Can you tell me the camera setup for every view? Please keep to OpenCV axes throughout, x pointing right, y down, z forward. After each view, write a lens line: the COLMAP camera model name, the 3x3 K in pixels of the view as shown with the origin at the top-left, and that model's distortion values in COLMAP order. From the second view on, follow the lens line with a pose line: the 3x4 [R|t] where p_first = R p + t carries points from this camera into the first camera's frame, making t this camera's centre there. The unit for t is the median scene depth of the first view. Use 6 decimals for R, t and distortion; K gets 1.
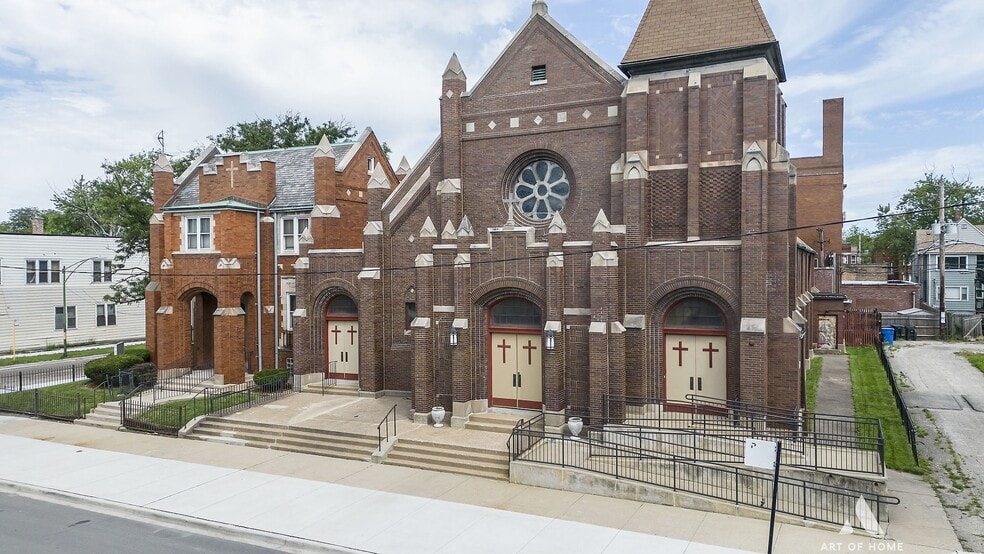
lens RADIAL K [[680.2, 0, 494.9], [0, 680.2, 273.8], [0, 0, 1]] dist [0.084358, -0.073988]
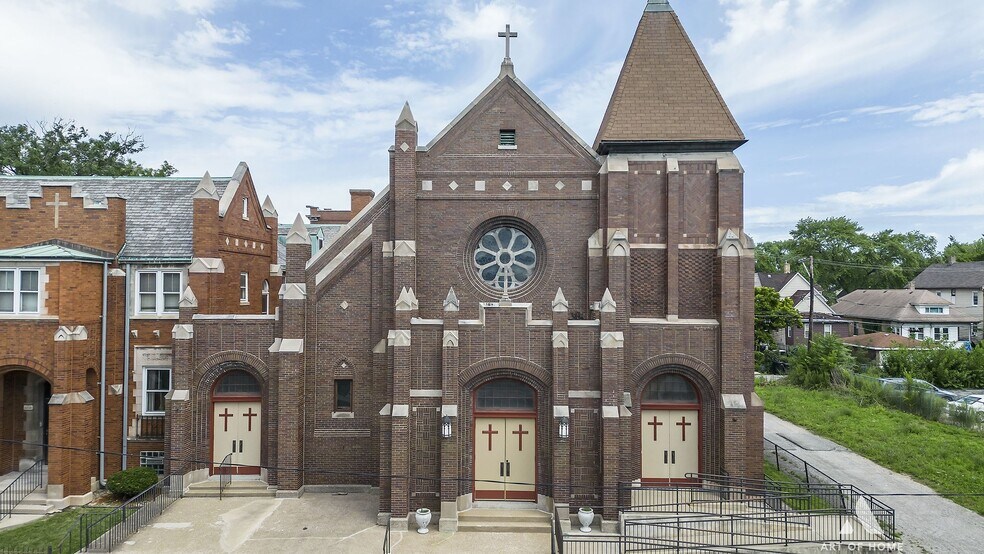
lens RADIAL K [[680.2, 0, 494.9], [0, 680.2, 273.8], [0, 0, 1]] dist [0.084358, -0.073988]
pose [[0.912763, 0.022342, 0.407878, -0.335534], [-0.007871, 0.999280, -0.037121, -0.066811], [-0.408414, 0.030672, 0.912281, 0.144278]]
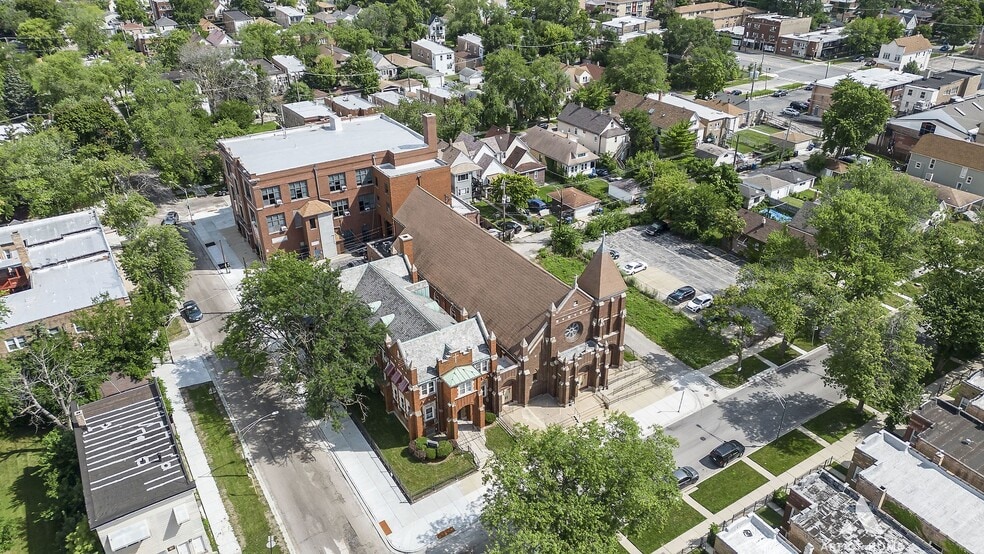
lens RADIAL K [[680.2, 0, 494.9], [0, 680.2, 273.8], [0, 0, 1]] dist [0.084358, -0.073988]
pose [[0.522930, -0.400620, 0.752361, -2.583228], [0.008316, 0.885020, 0.465479, -1.967174], [-0.852335, -0.237156, 0.466135, -0.181469]]
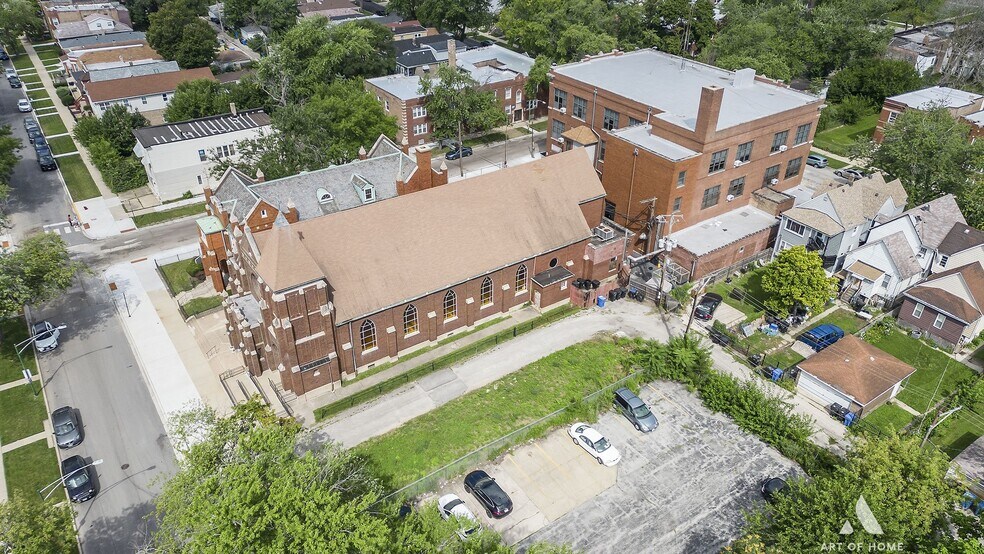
lens RADIAL K [[680.2, 0, 494.9], [0, 680.2, 273.8], [0, 0, 1]] dist [0.084358, -0.073988]
pose [[0.873458, 0.280179, -0.398210, 1.951978], [-0.029694, 0.846979, 0.530797, -1.655327], [0.485993, -0.451804, 0.748120, -0.567237]]
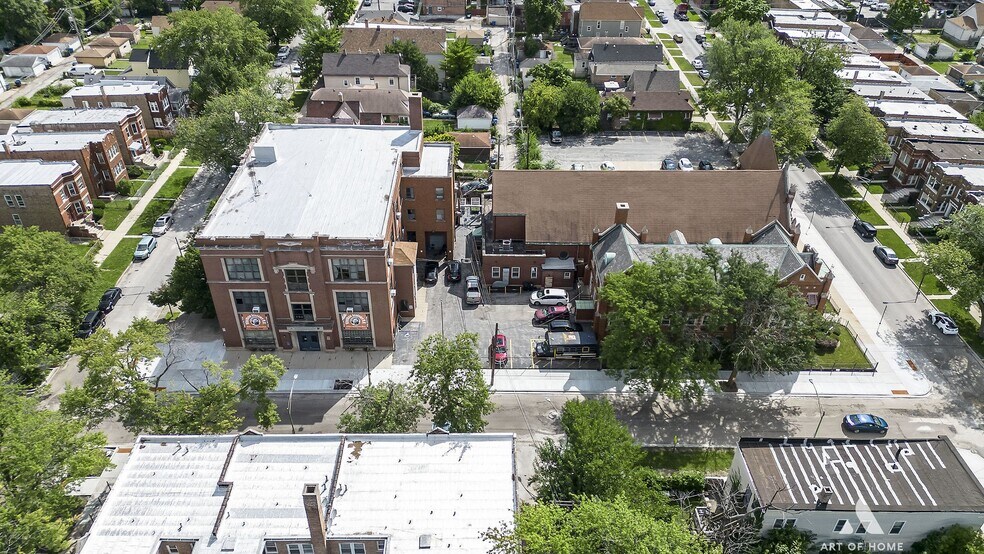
lens RADIAL K [[690.1, 0, 492.0], [0, 690.1, 277.0], [0, 0, 1]] dist [0.084402, -0.082887]
pose [[-0.439332, -0.514298, 0.736536, -2.481070], [0.002905, 0.819082, 0.573669, -2.173816], [-0.898320, 0.254171, -0.358354, 4.122210]]
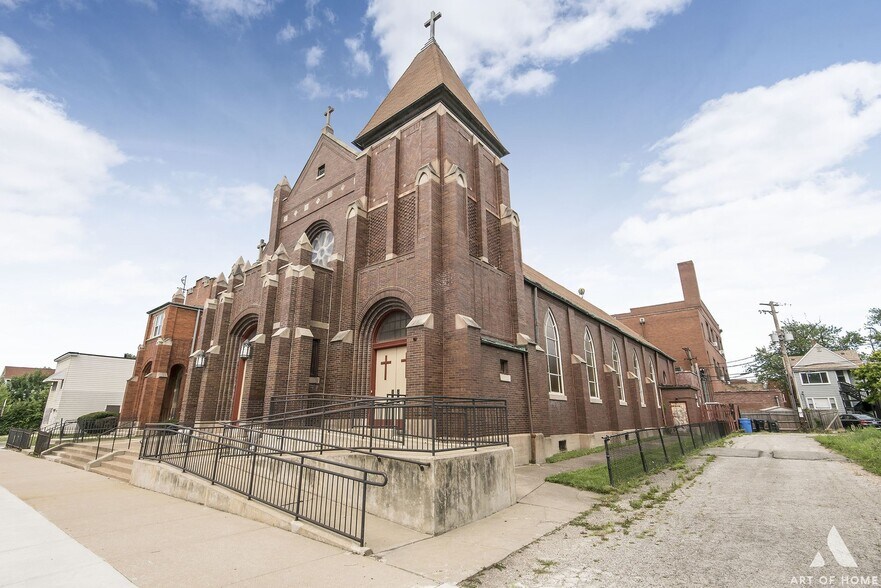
lens RADIAL K [[391.6, 0, 439.5], [0, 391.6, 295.6], [0, 0, 1]] dist [0.011021, -0.000097]
pose [[0.976420, -0.061803, -0.206846, 0.432127], [-0.003428, 0.953585, -0.301105, 0.171847], [0.215854, 0.294714, 0.930887, 0.403954]]
